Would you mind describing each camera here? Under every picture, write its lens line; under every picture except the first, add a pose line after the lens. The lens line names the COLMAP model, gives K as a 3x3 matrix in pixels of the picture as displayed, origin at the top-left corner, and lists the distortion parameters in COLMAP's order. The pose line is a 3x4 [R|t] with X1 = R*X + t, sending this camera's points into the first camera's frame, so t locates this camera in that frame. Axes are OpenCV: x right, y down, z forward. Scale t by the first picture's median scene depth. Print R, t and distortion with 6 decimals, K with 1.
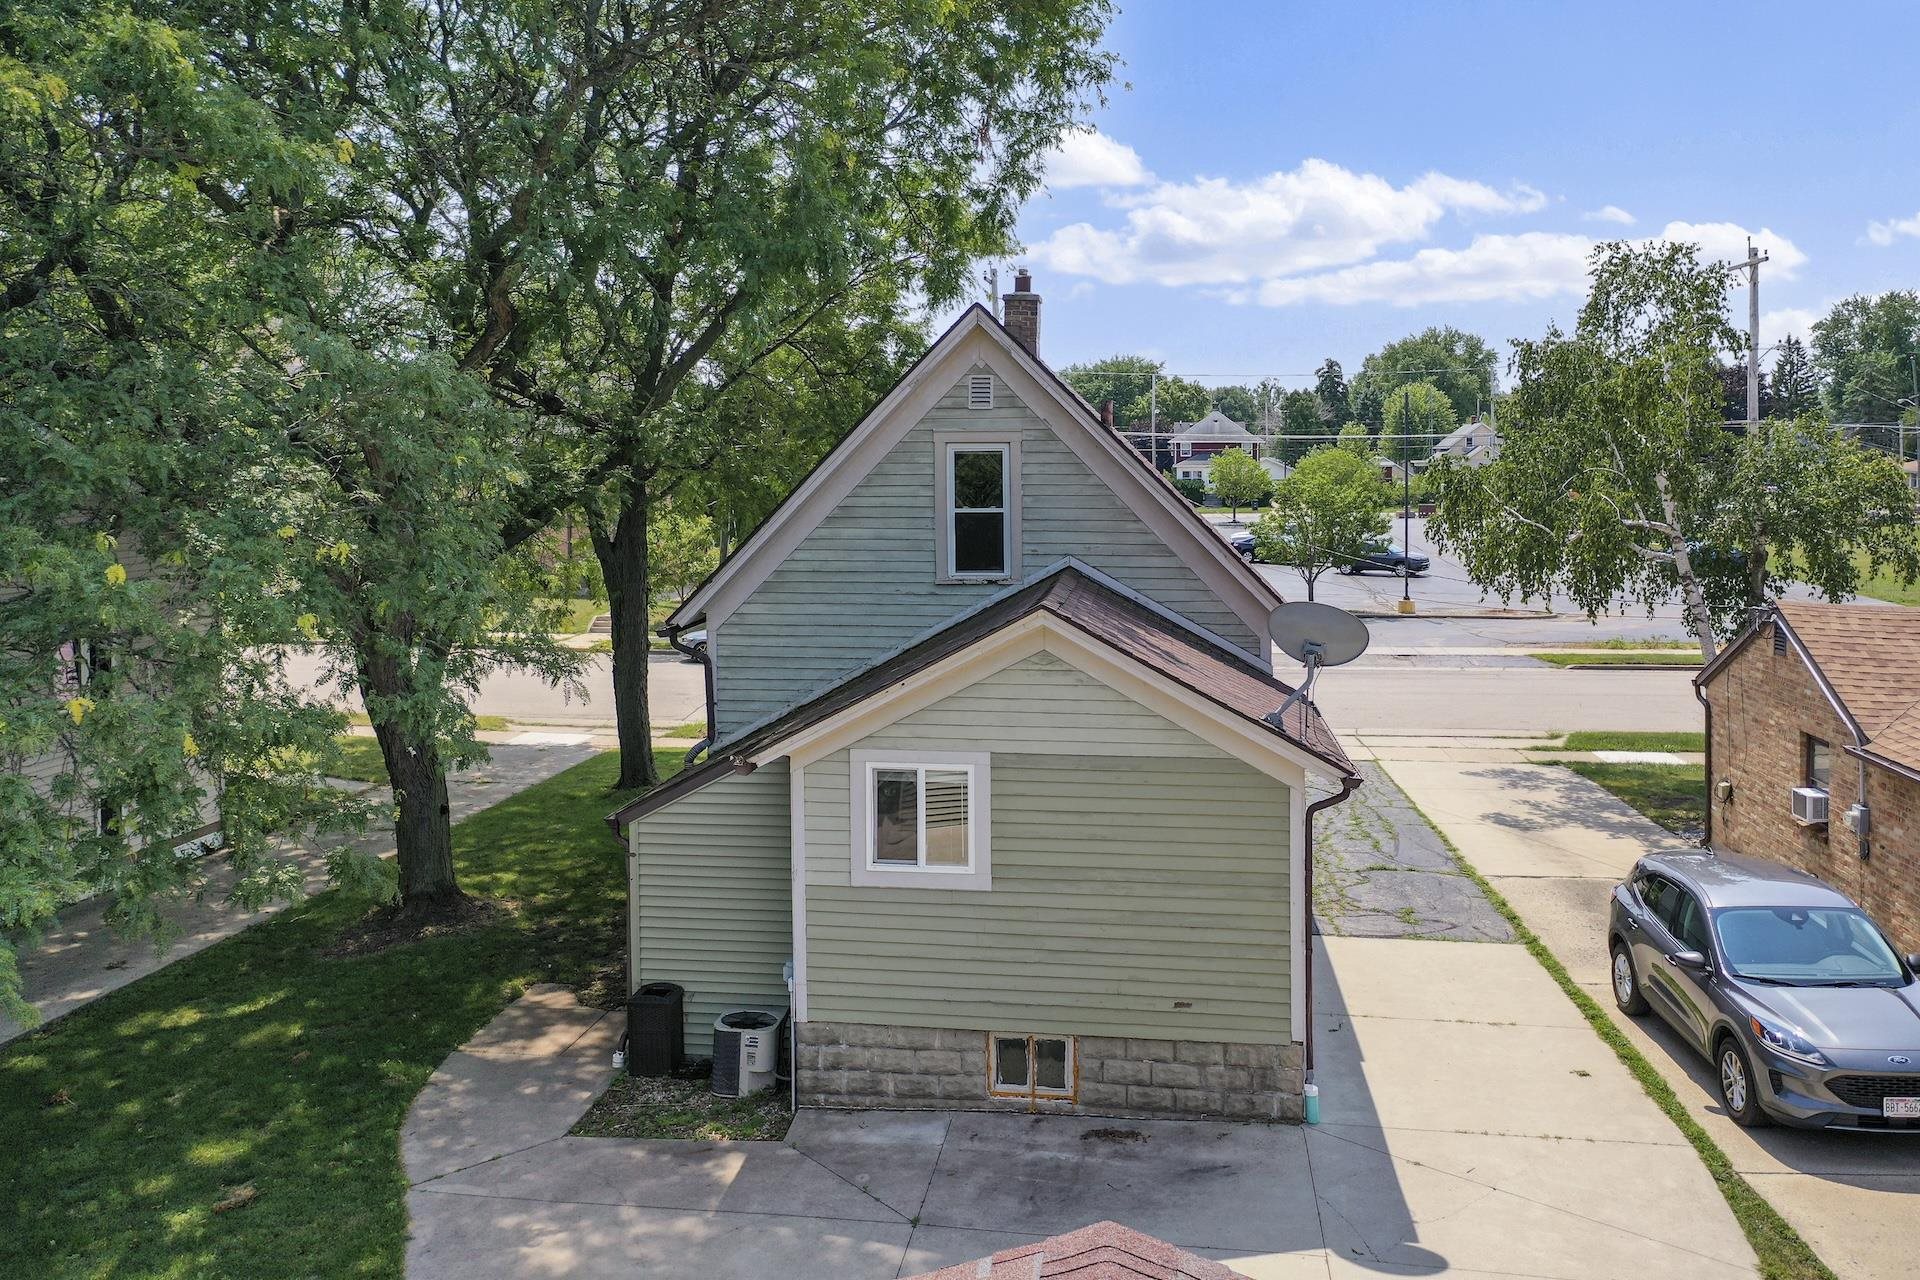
lens RADIAL K [[1538.2, 0, 959.0], [0, 1538.2, 666.9], [0, 0, 1]] dist [0.001608, 0.003411]
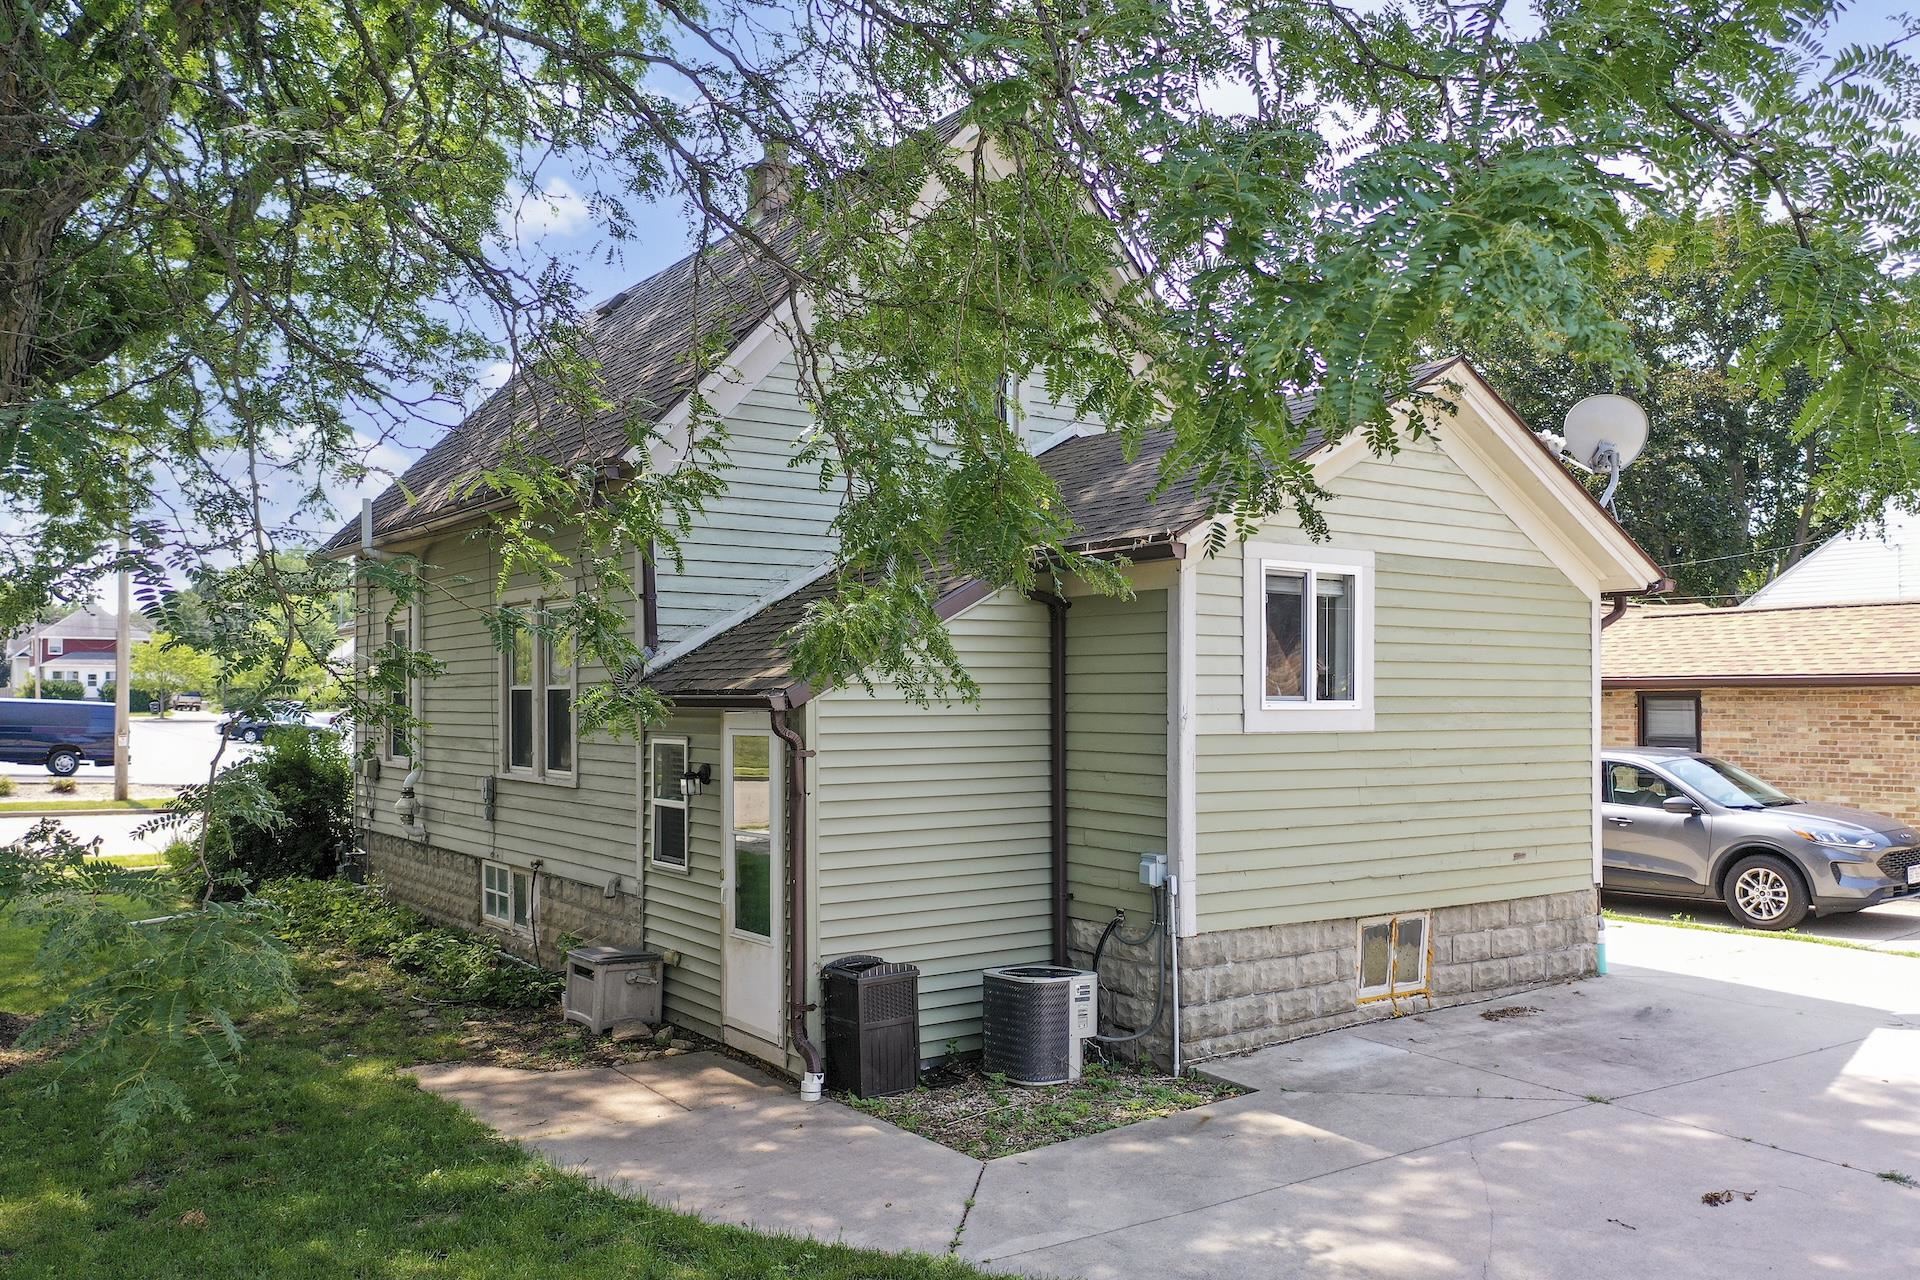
lens RADIAL K [[1498.5, 0, 964.4], [0, 1498.5, 772.4], [0, 0, 1]] dist [0.009998, 0.000787]
pose [[0.735366, -0.027654, 0.677106, -0.641293], [0.084015, 0.995179, -0.050600, 0.184060], [-0.672442, 0.094097, 0.734144, 0.566737]]
